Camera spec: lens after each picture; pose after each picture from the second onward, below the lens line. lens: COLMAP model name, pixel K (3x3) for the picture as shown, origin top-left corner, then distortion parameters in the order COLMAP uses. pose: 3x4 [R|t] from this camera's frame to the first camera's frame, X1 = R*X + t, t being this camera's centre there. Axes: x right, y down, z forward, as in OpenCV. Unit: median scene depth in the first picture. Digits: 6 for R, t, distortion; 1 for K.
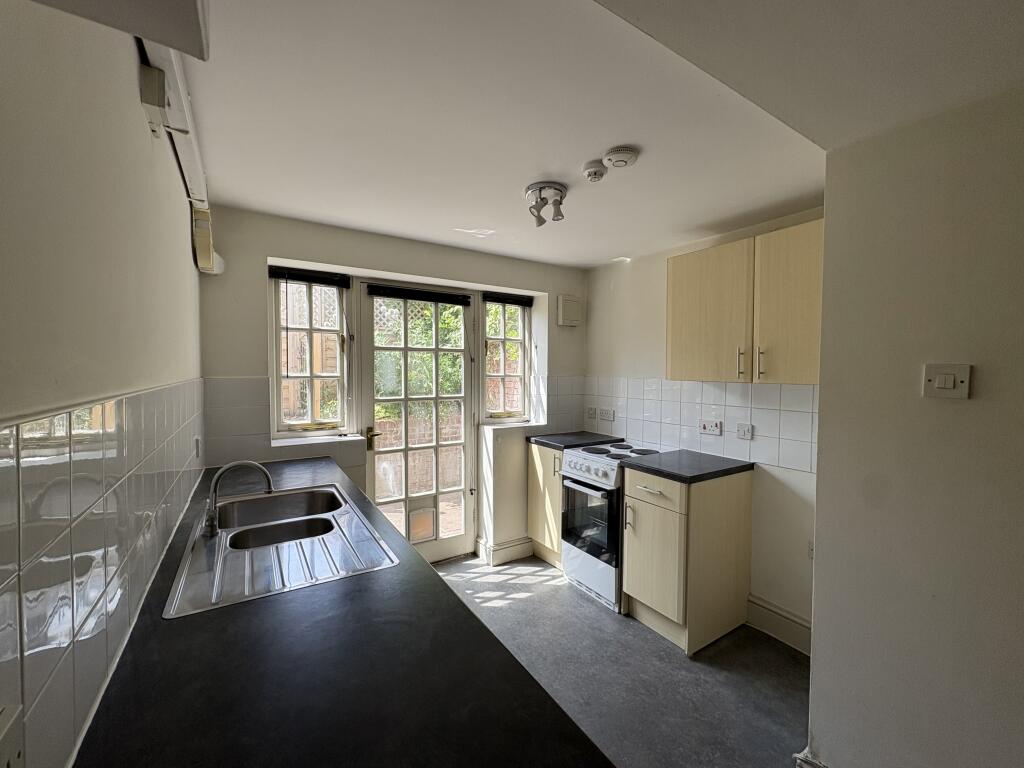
lens RADIAL K [[424.3, 0, 512.0], [0, 424.3, 384.0], [0, 0, 1]] dist [-0.001039, -0.000334]
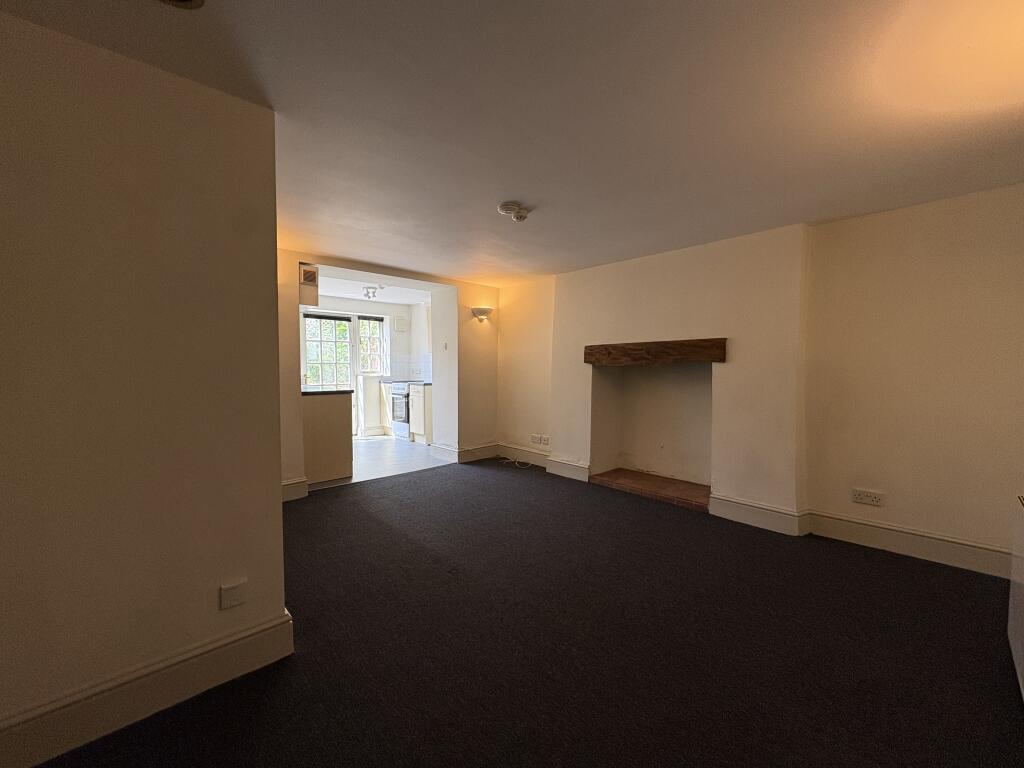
lens RADIAL K [[407.3, 0, 512.0], [0, 407.3, 384.0], [0, 0, 1]] dist [0.001185, -0.000046]
pose [[0.980195, -0.015360, 0.197438, 0.330359], [0.013478, 0.999850, 0.010869, 0.143749], [-0.197575, -0.007992, 0.980255, -1.394276]]
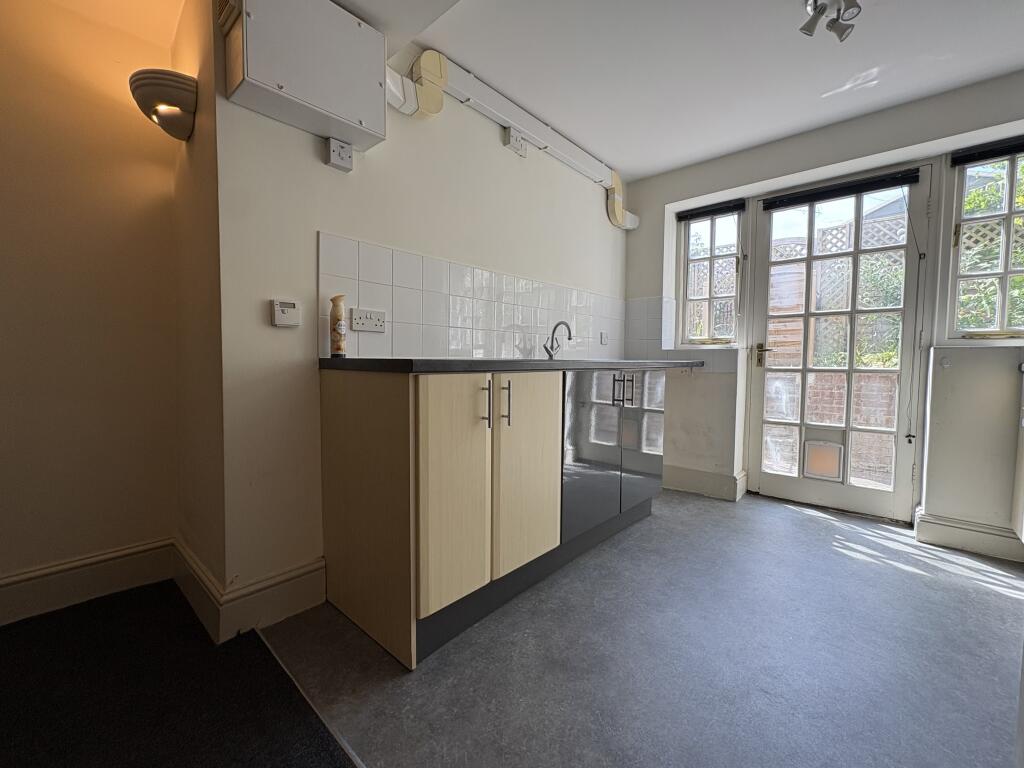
lens RADIAL K [[424.3, 0, 512.0], [0, 424.3, 384.0], [0, 0, 1]] dist [-0.001039, -0.000334]
pose [[0.267850, 0.052987, -0.962002, 0.475106], [-0.040391, 0.998226, 0.043736, 0.175100], [0.962614, 0.027142, 0.269515, 0.155311]]
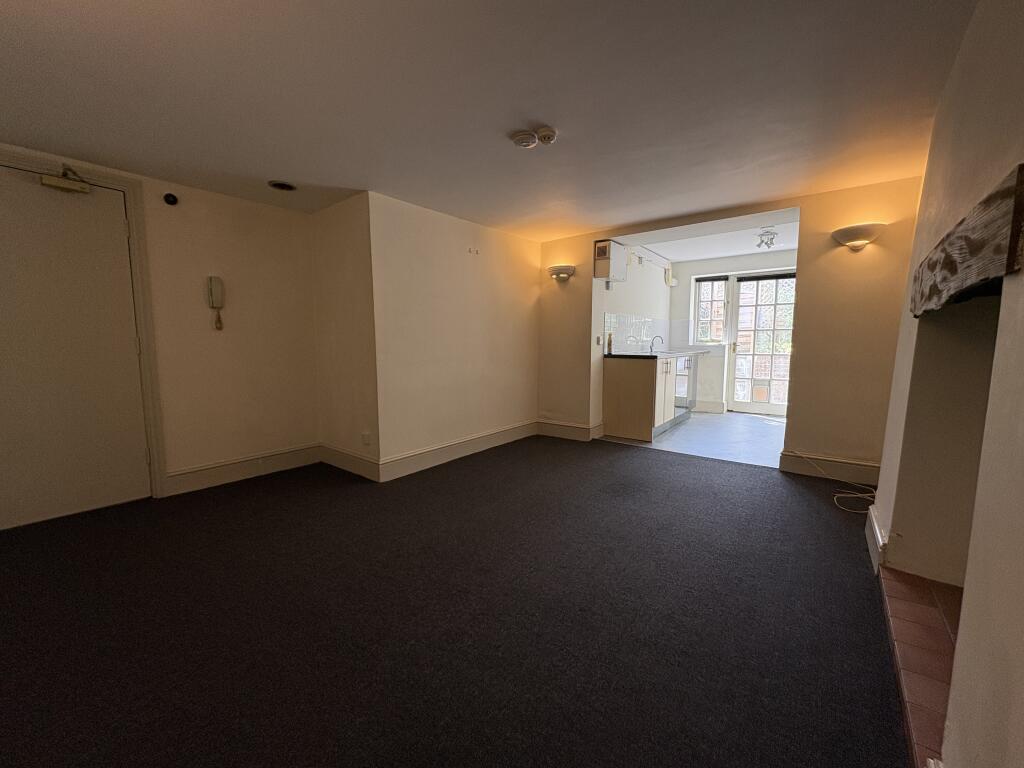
lens RADIAL K [[407.3, 0, 512.0], [0, 407.3, 384.0], [0, 0, 1]] dist [0.001185, -0.000046]
pose [[0.350650, 0.092068, -0.931970, 1.238264], [-0.028104, 0.995742, 0.087795, 0.161624], [0.936085, -0.004593, 0.351744, -0.824937]]
